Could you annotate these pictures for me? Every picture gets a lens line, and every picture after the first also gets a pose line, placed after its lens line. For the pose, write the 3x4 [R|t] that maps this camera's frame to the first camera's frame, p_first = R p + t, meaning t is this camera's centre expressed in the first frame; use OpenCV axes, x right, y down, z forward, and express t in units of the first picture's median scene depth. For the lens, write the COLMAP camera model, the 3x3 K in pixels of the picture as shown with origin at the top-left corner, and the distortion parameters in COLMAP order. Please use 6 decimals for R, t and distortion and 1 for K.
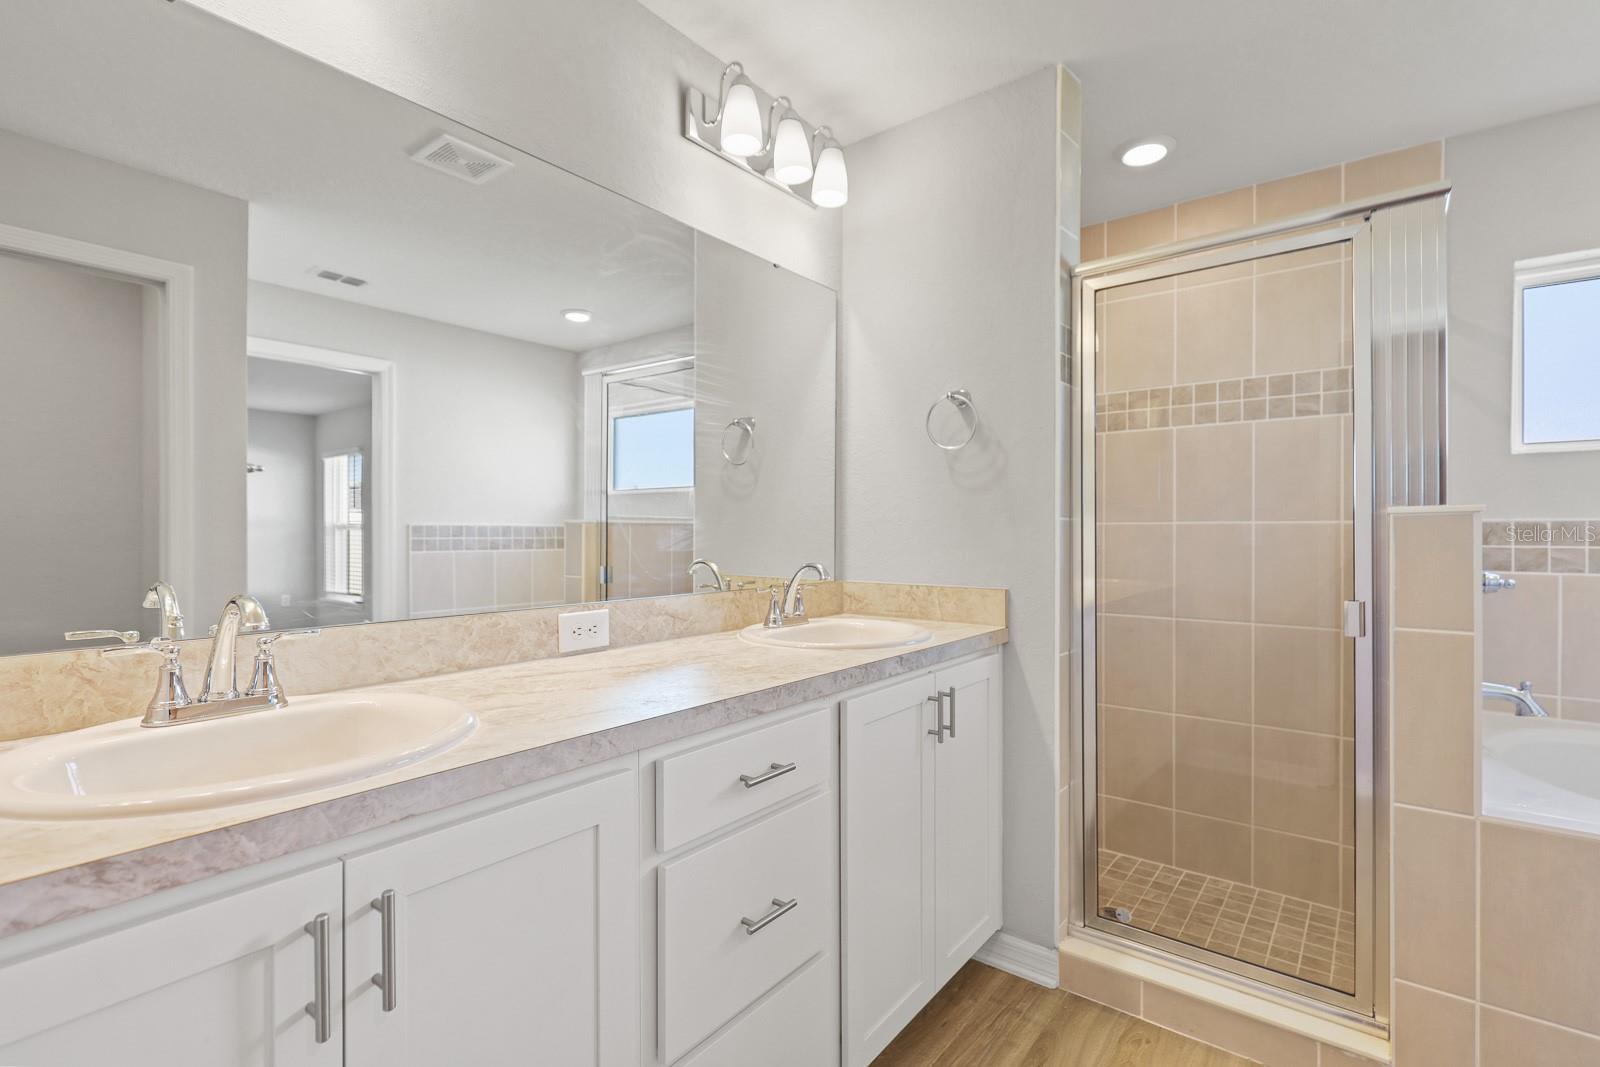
lens RADIAL K [[725.7, 0, 809.8], [0, 725.7, 539.0], [0, 0, 1]] dist [0.001130, 0.000010]
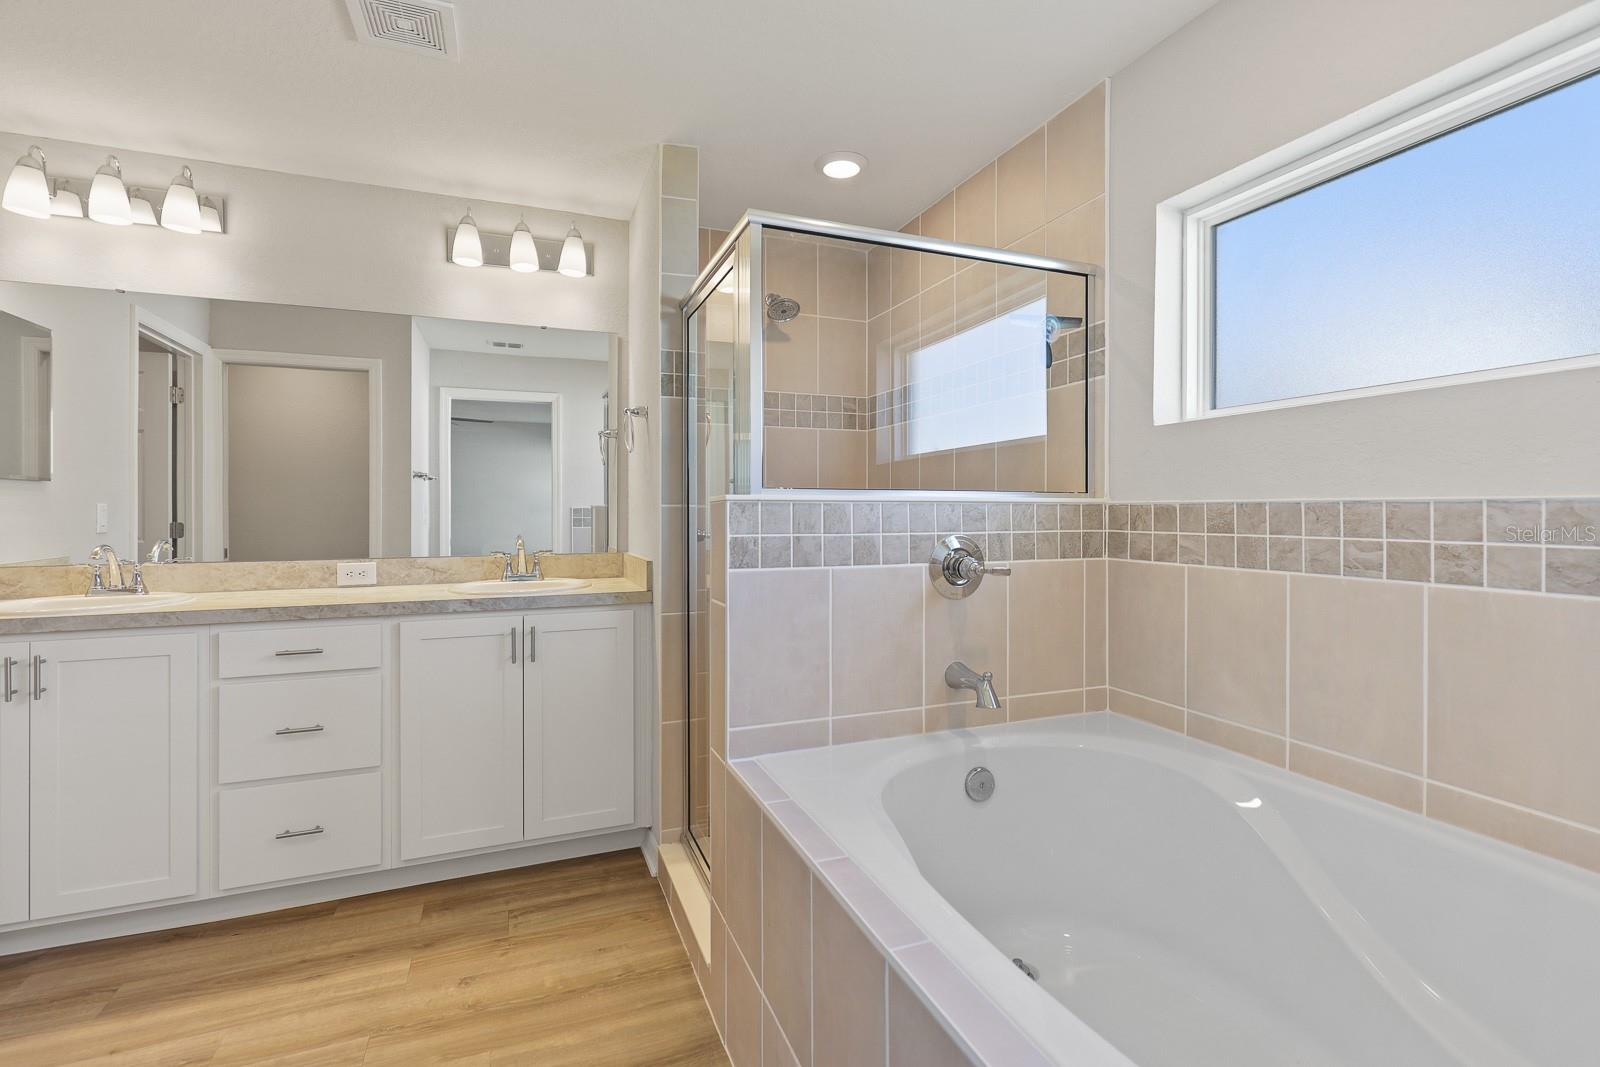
lens RADIAL K [[725.7, 0, 811.3], [0, 725.7, 517.4], [0, 0, 1]] dist [0.001130, 0.000010]
pose [[0.858890, 0.001752, -0.512158, 1.404541], [0.000062, 0.999994, 0.003524, -0.013670], [0.512161, -0.003059, 0.858884, 0.067408]]
